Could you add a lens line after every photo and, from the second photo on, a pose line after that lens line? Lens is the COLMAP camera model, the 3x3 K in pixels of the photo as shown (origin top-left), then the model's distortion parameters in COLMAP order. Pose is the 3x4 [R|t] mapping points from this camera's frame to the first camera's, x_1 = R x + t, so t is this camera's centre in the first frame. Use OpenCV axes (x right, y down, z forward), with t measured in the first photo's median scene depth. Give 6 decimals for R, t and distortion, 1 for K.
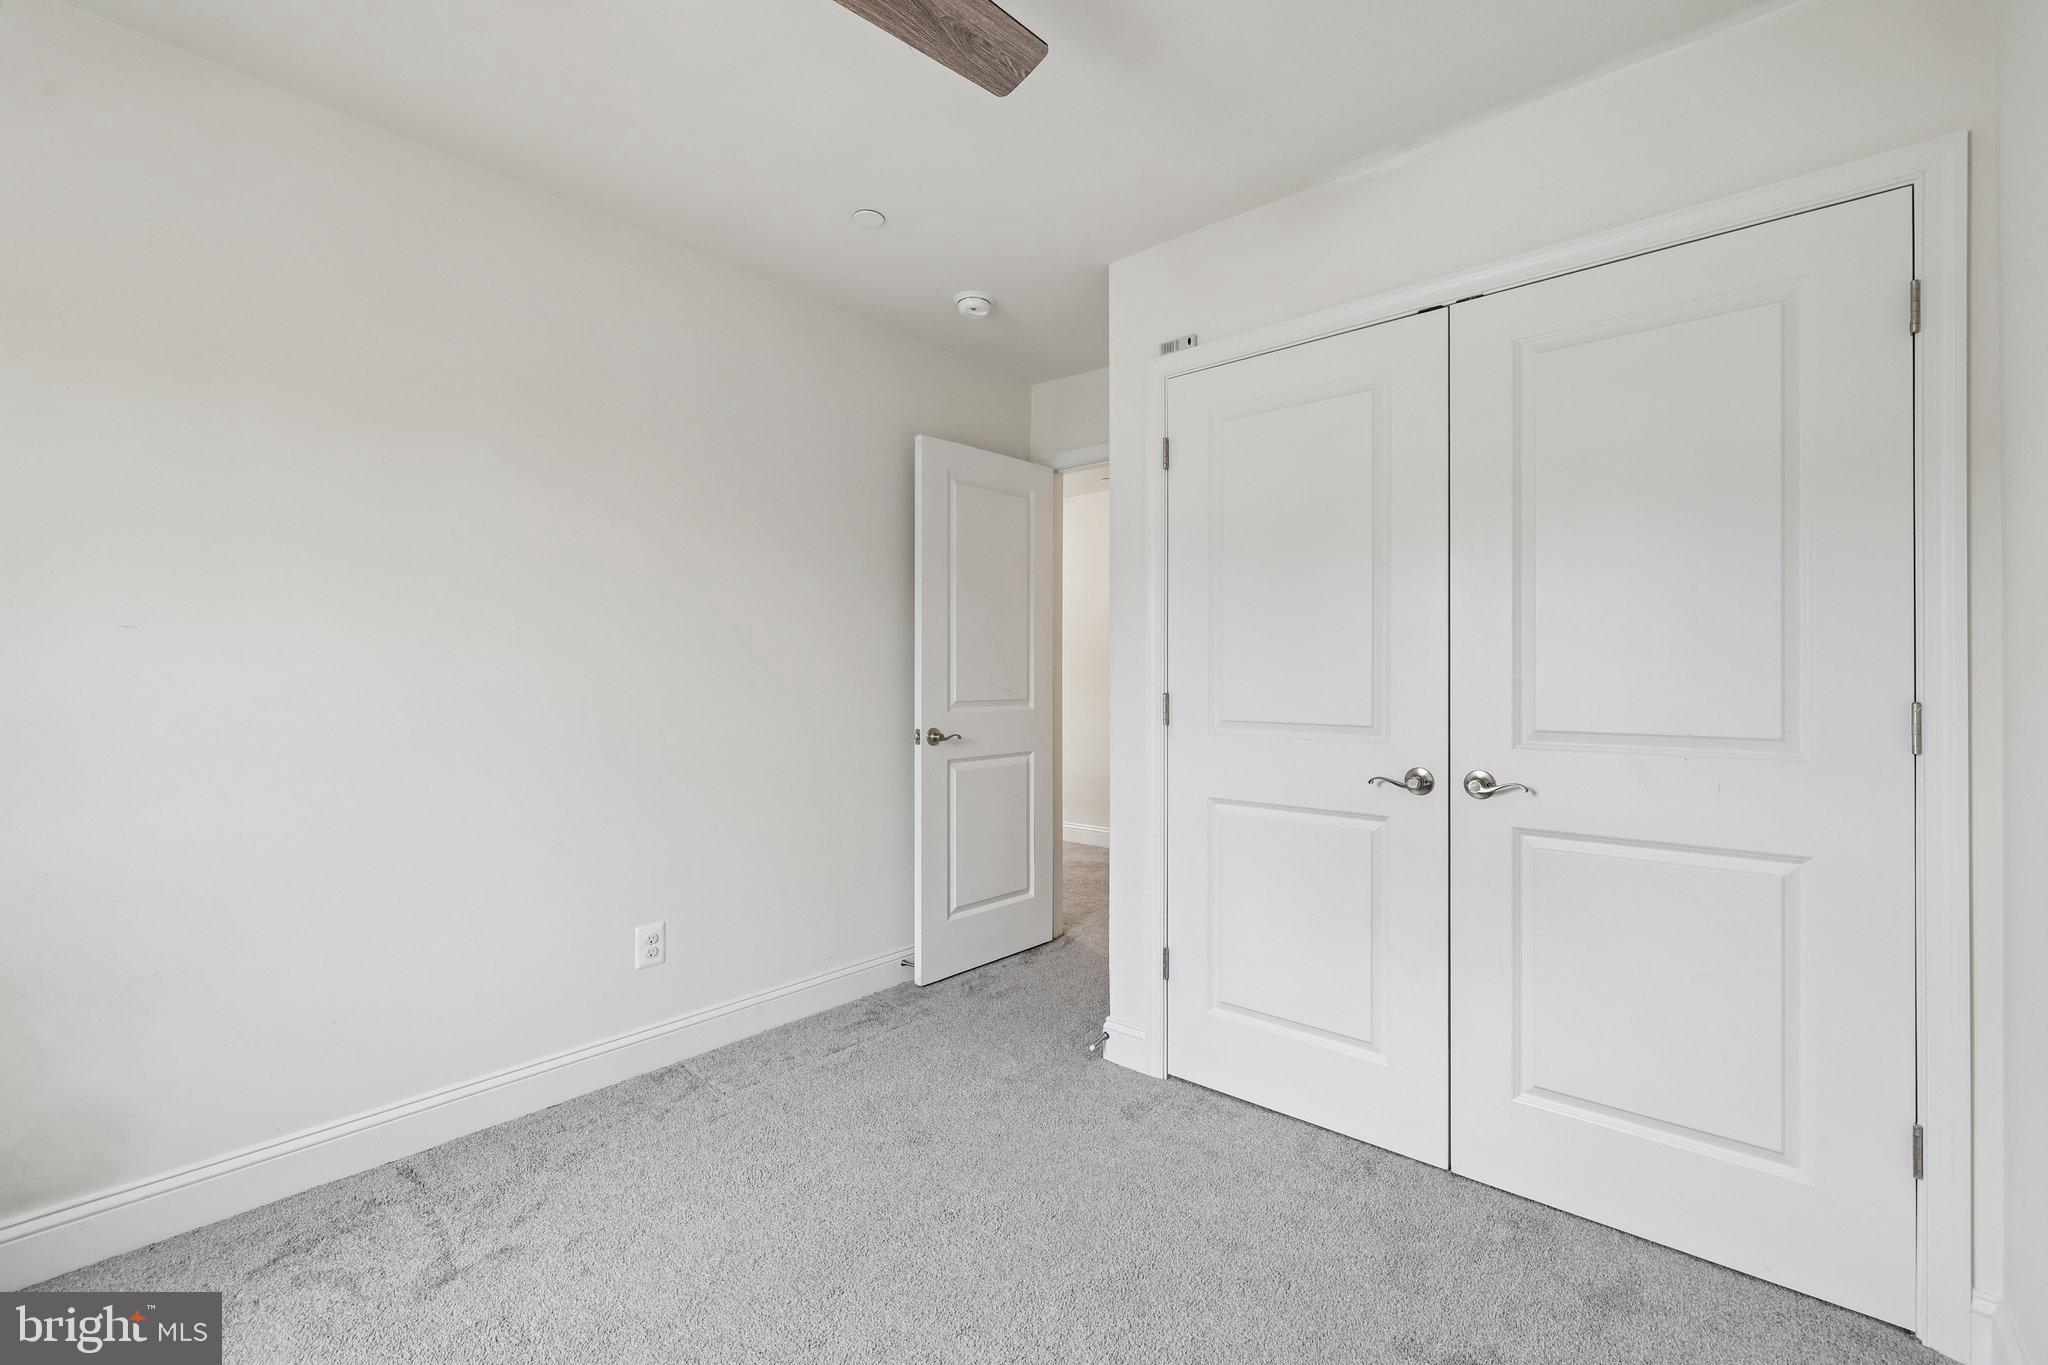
lens RADIAL K [[902.4, 0, 1017.1], [0, 902.4, 688.4], [0, 0, 1]] dist [0.000023, 0.000208]
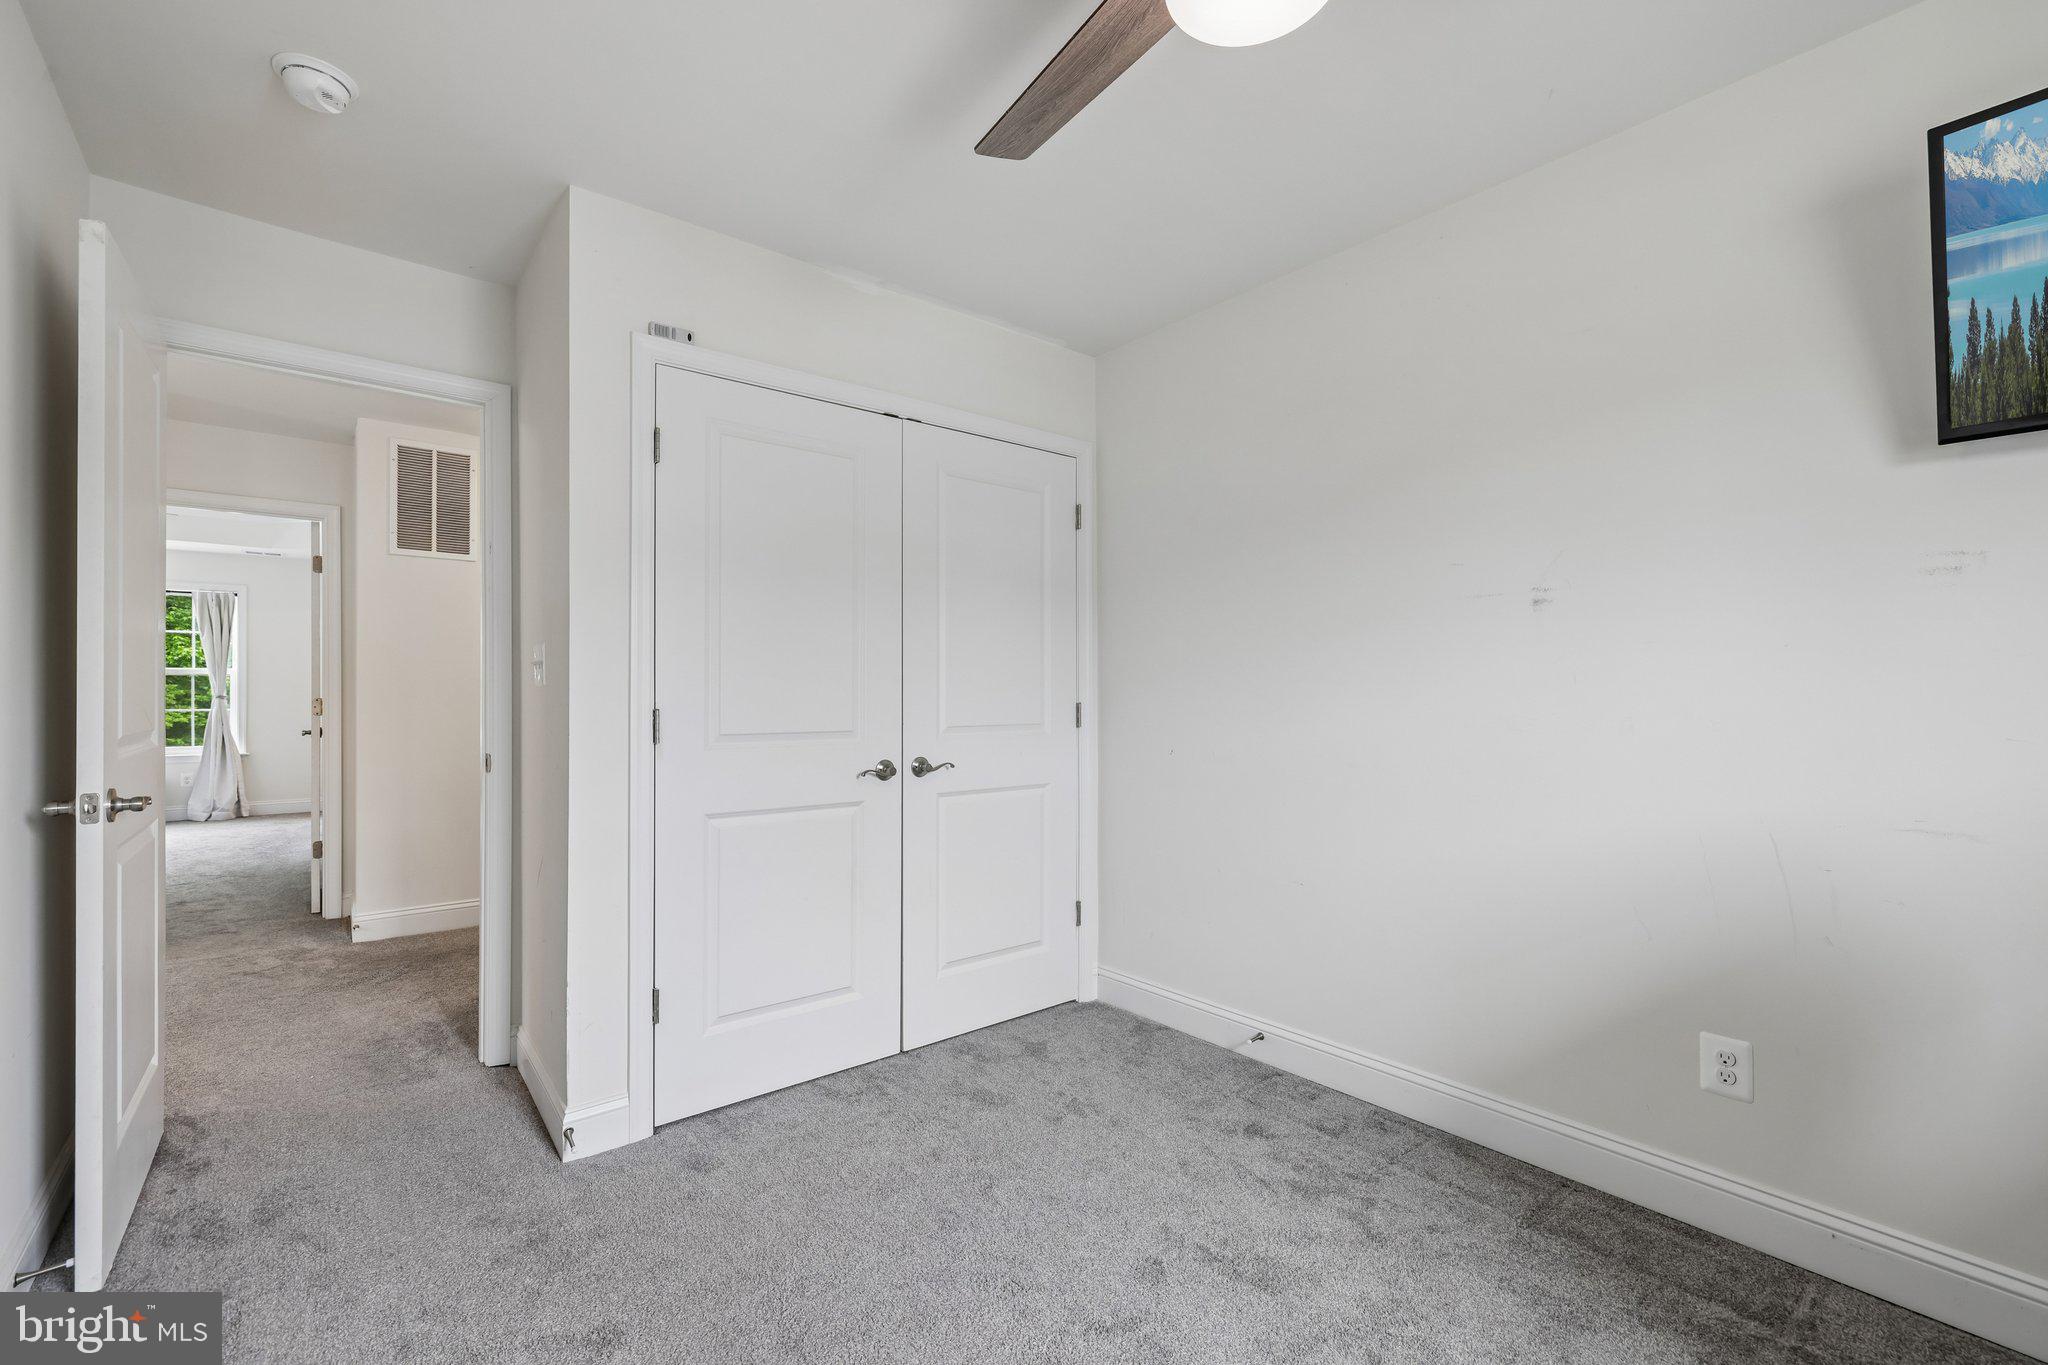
lens RADIAL K [[863.1, 0, 1017.3], [0, 863.1, 679.3], [0, 0, 1]] dist [-0.000597, 0.000234]
pose [[0.158609, -0.002531, 0.987338, -0.761691], [-0.001339, 0.999995, 0.002778, -0.033280], [-0.987341, -0.001763, 0.158605, 0.603431]]
